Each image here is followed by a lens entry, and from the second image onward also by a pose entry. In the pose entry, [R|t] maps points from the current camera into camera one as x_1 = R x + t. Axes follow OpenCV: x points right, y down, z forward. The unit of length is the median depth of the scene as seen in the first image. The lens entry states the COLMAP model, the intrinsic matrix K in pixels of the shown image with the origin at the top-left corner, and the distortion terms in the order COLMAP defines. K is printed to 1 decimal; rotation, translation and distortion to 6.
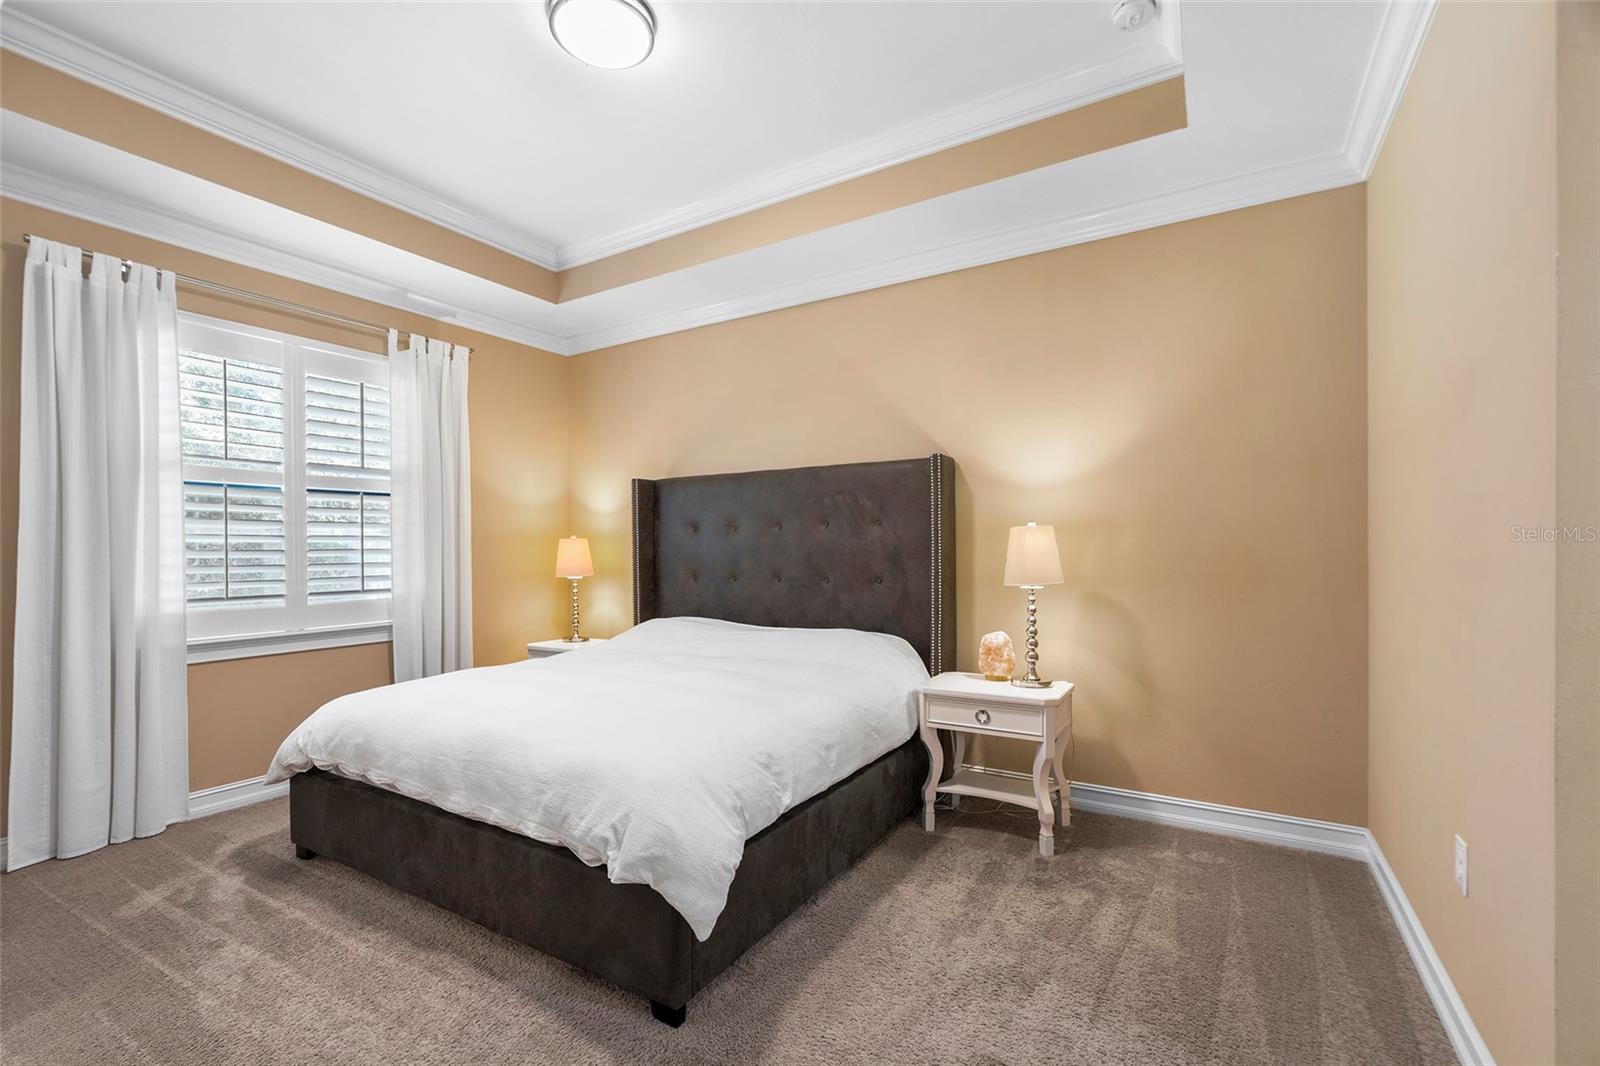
lens RADIAL K [[695.0, 0, 800.2], [0, 695.0, 539.1], [0, 0, 1]] dist [0.000175, -0.000667]
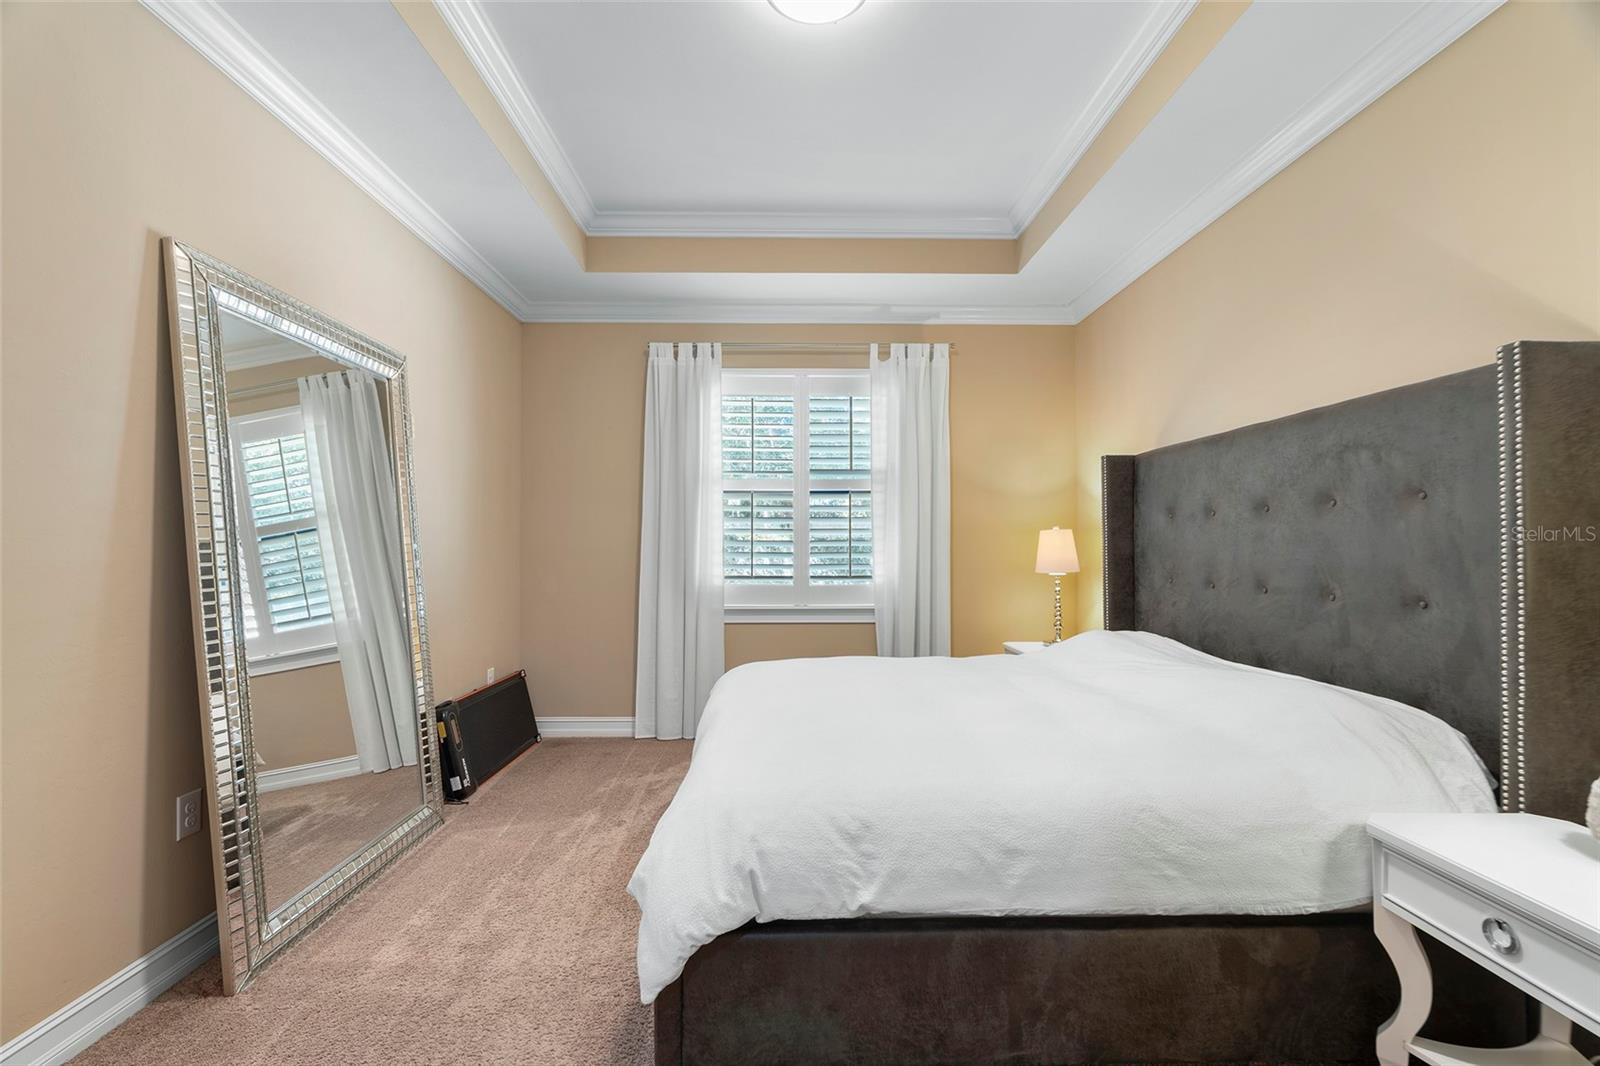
lens RADIAL K [[695.0, 0, 800.1], [0, 695.0, 525.7], [0, 0, 1]] dist [0.000175, -0.000667]
pose [[0.540812, -0.013399, -0.841037, 0.306898], [0.006112, 0.999909, -0.012000, 0.003434], [0.841122, 0.001350, 0.540844, 0.315252]]
